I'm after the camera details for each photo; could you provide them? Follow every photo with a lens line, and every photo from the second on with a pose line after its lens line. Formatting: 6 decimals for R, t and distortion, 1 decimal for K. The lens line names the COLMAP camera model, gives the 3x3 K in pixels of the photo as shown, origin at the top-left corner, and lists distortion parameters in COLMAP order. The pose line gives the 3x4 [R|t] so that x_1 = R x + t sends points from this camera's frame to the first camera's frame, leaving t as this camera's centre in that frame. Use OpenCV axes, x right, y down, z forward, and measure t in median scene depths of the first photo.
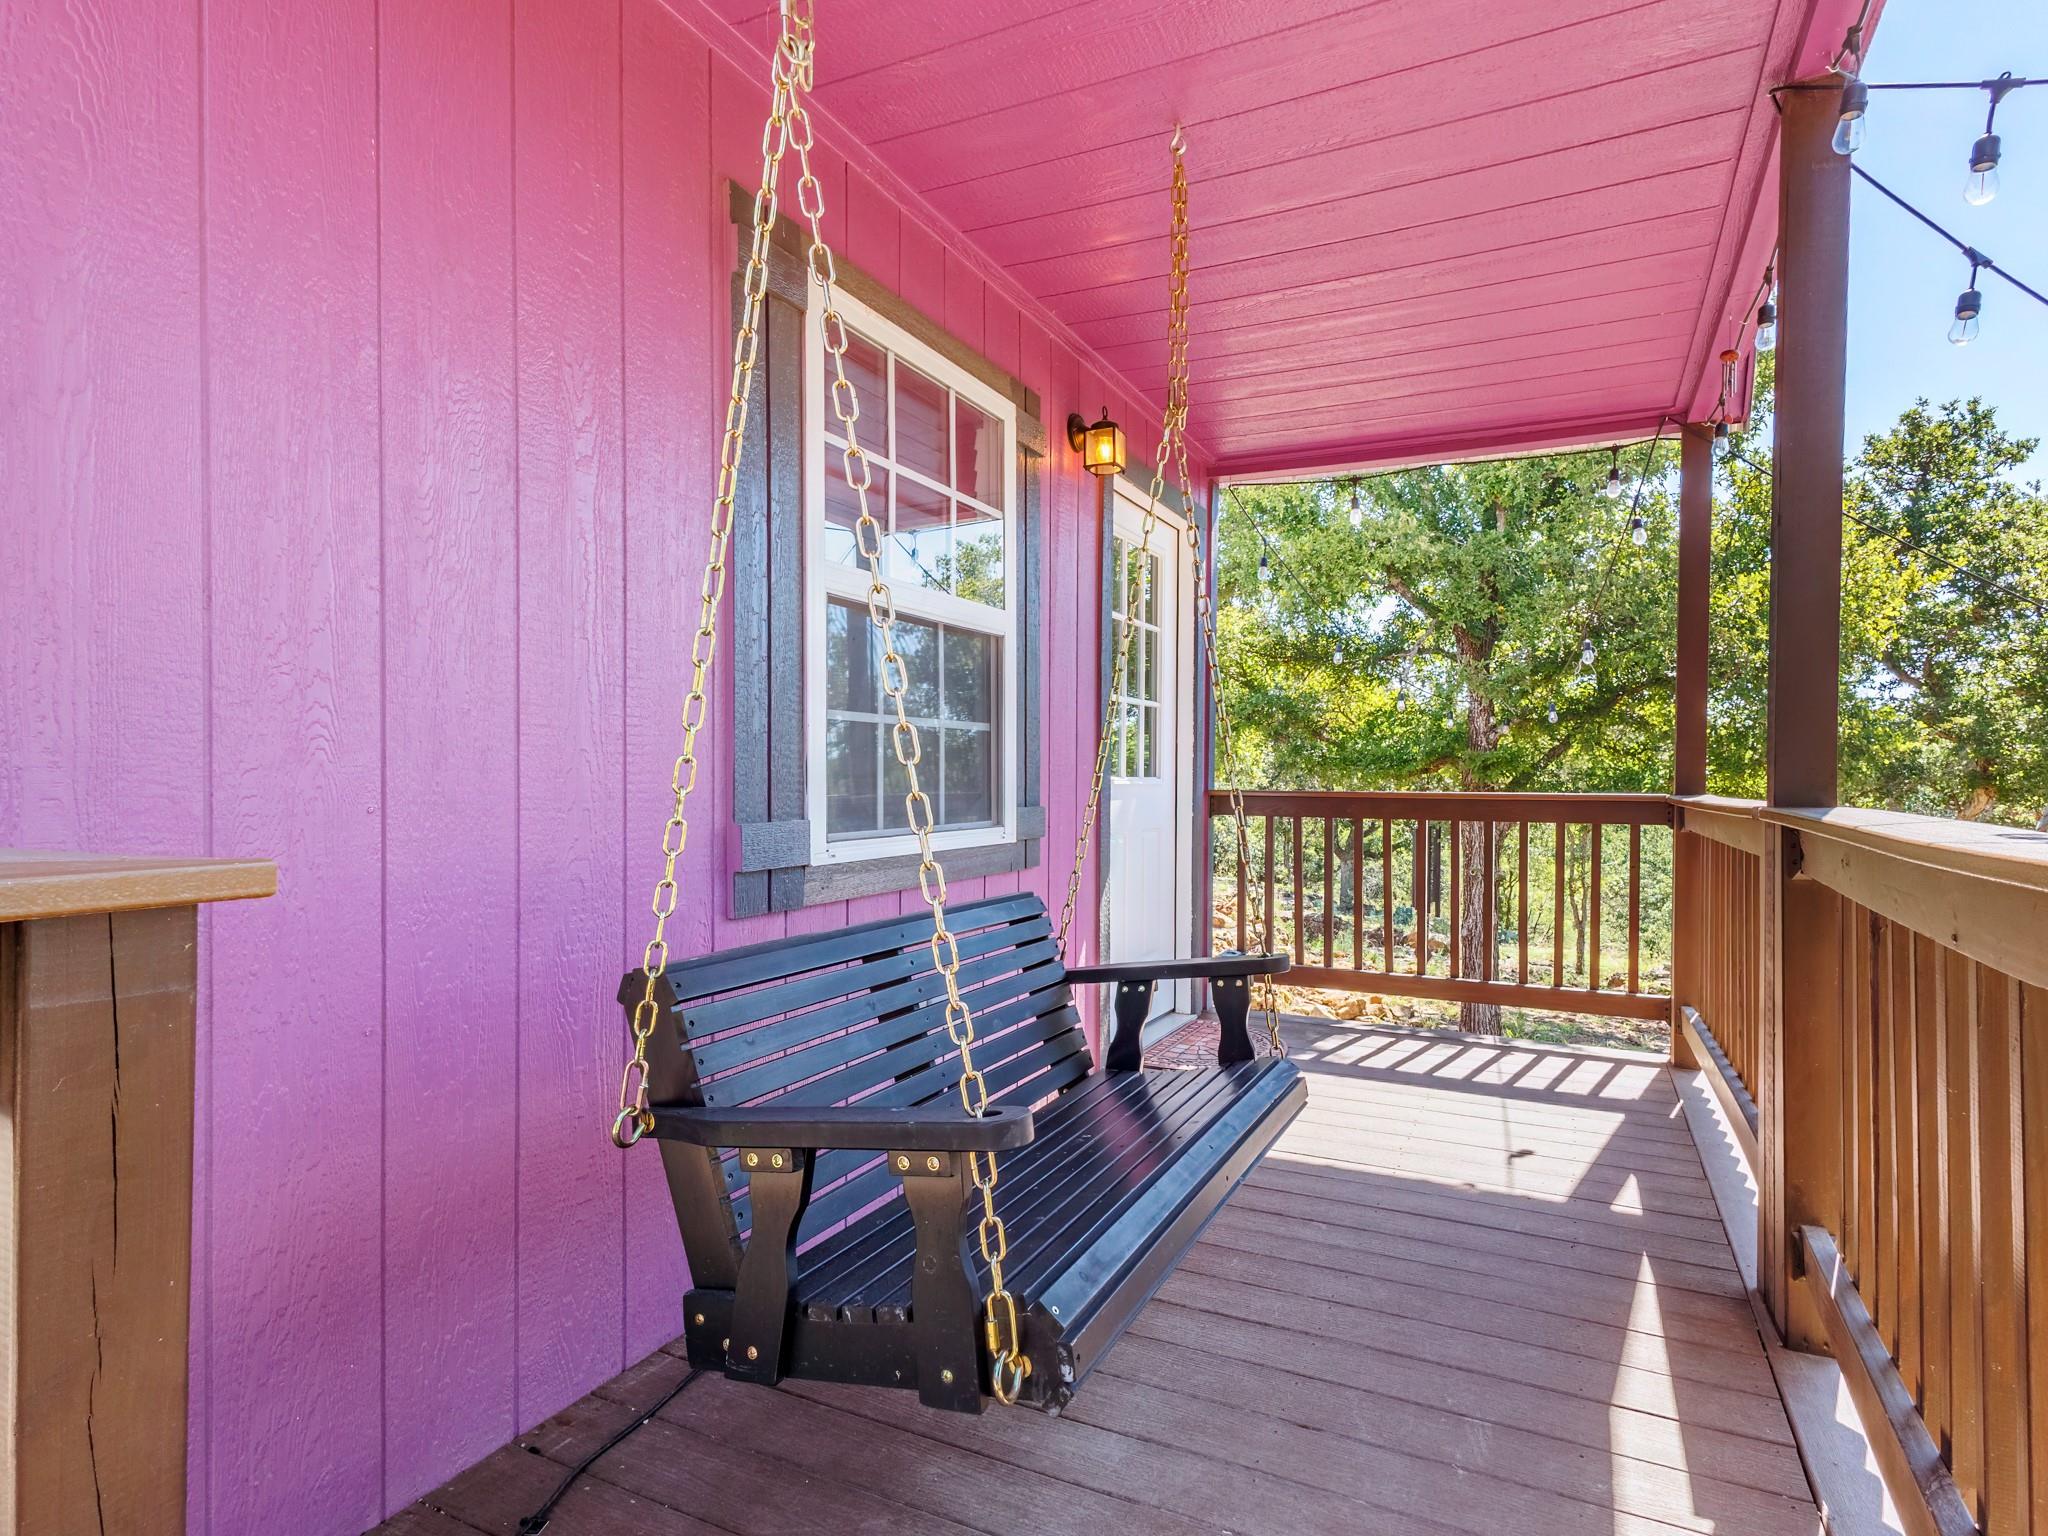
lens RADIAL K [[1069.6, 0, 1026.5], [0, 1069.6, 772.0], [0, 0, 1]] dist [-0.000524, 0.000006]
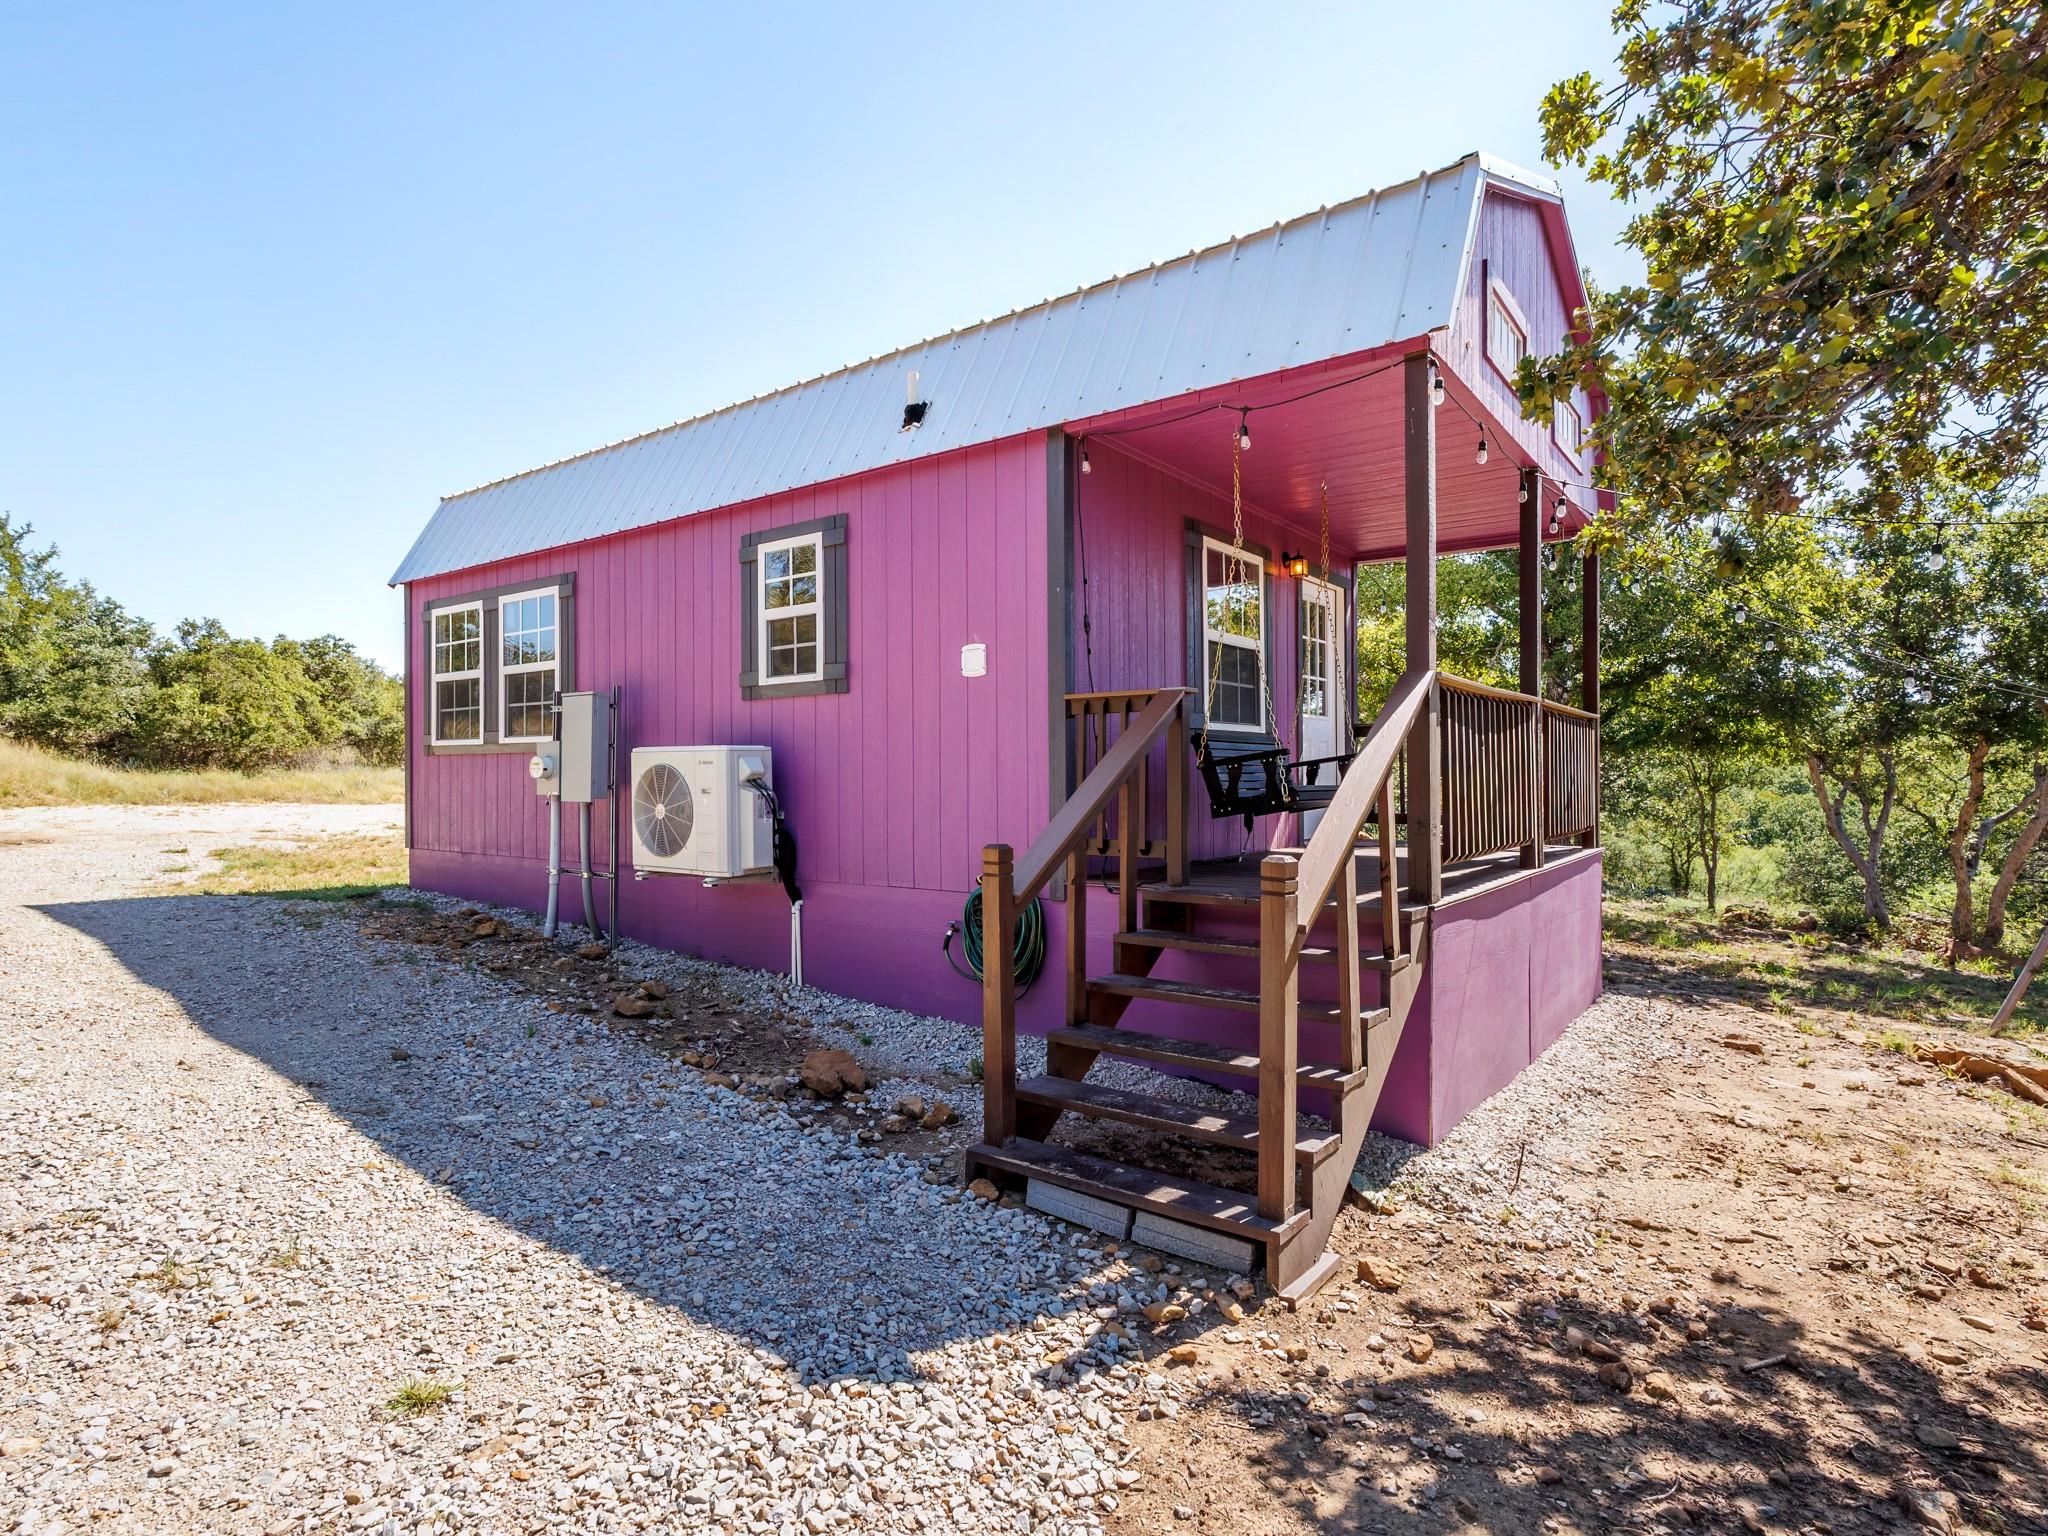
lens RADIAL K [[1069.6, 0, 1028.6], [0, 1069.6, 764.8], [0, 0, 1]] dist [-0.000524, 0.000006]
pose [[0.986164, -0.007989, -0.165580, -0.110404], [0.007908, 0.999968, -0.001148, 0.110290], [0.165584, -0.000177, 0.986196, -1.231677]]
